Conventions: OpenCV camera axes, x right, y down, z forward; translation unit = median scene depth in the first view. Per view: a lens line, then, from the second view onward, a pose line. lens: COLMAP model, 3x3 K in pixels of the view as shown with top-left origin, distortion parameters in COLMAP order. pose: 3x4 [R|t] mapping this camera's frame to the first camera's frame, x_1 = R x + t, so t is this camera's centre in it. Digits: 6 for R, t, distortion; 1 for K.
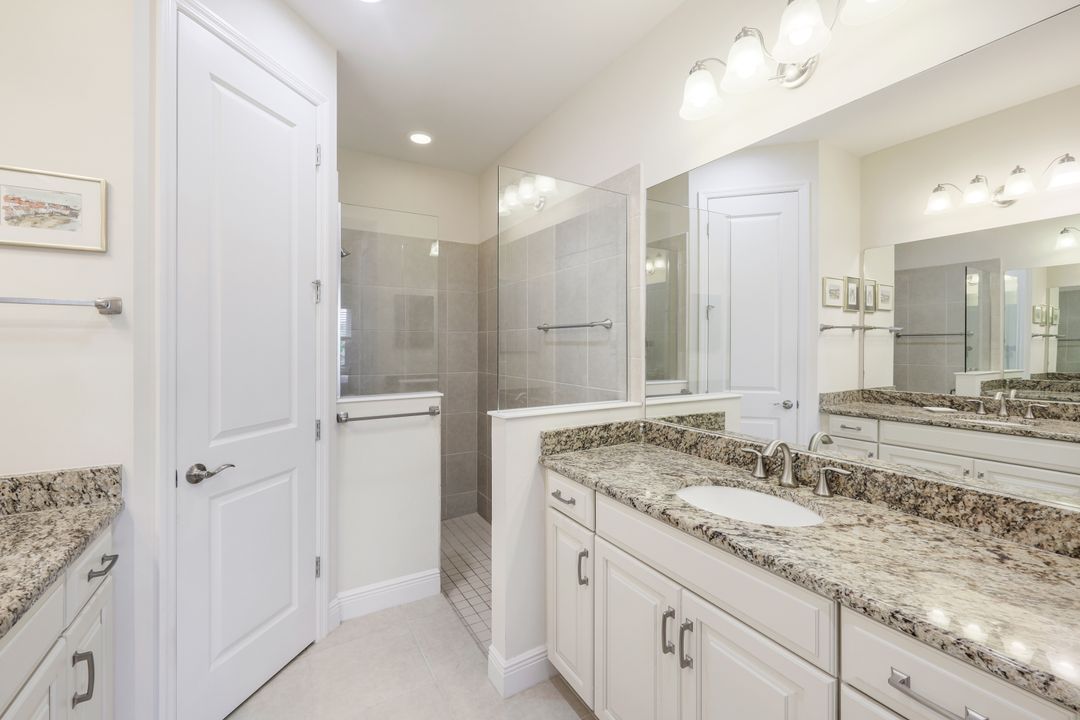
lens RADIAL K [[438.1, 0, 521.5], [0, 438.1, 347.2], [0, 0, 1]] dist [0.001573, 0.000426]
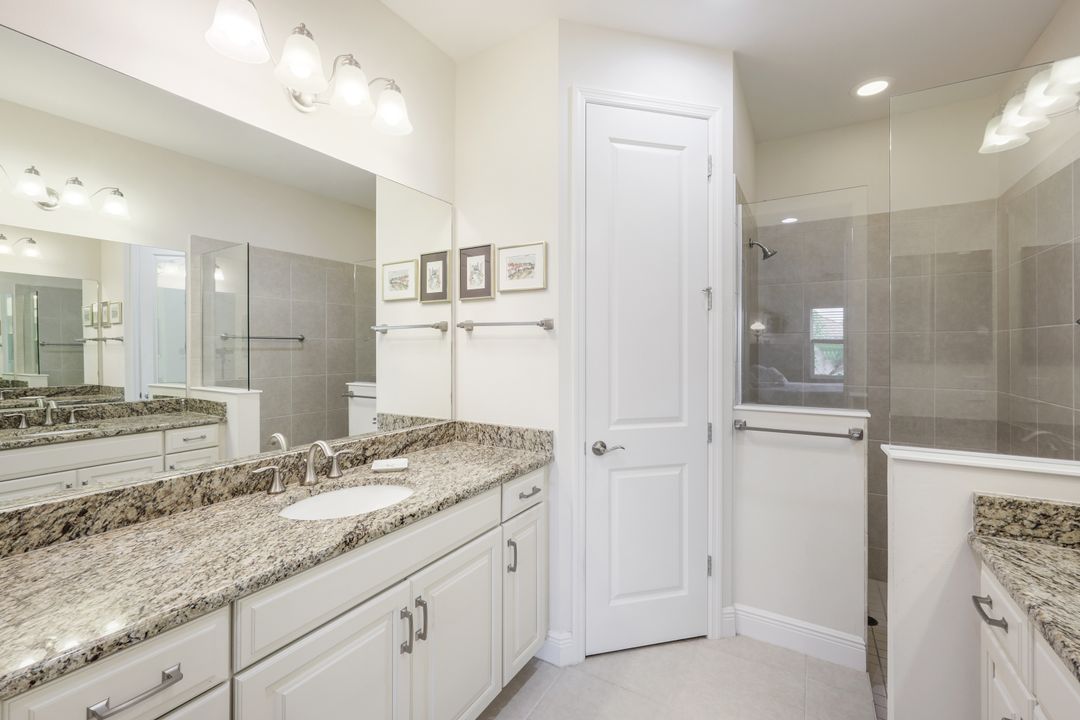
lens RADIAL K [[438.1, 0, 542.0], [0, 438.1, 351.3], [0, 0, 1]] dist [0.001573, 0.000426]
pose [[0.512481, 0.006691, -0.858672, 0.279701], [-0.006988, 0.999969, 0.003621, -0.004445], [0.858670, 0.004145, 0.512512, 0.172757]]
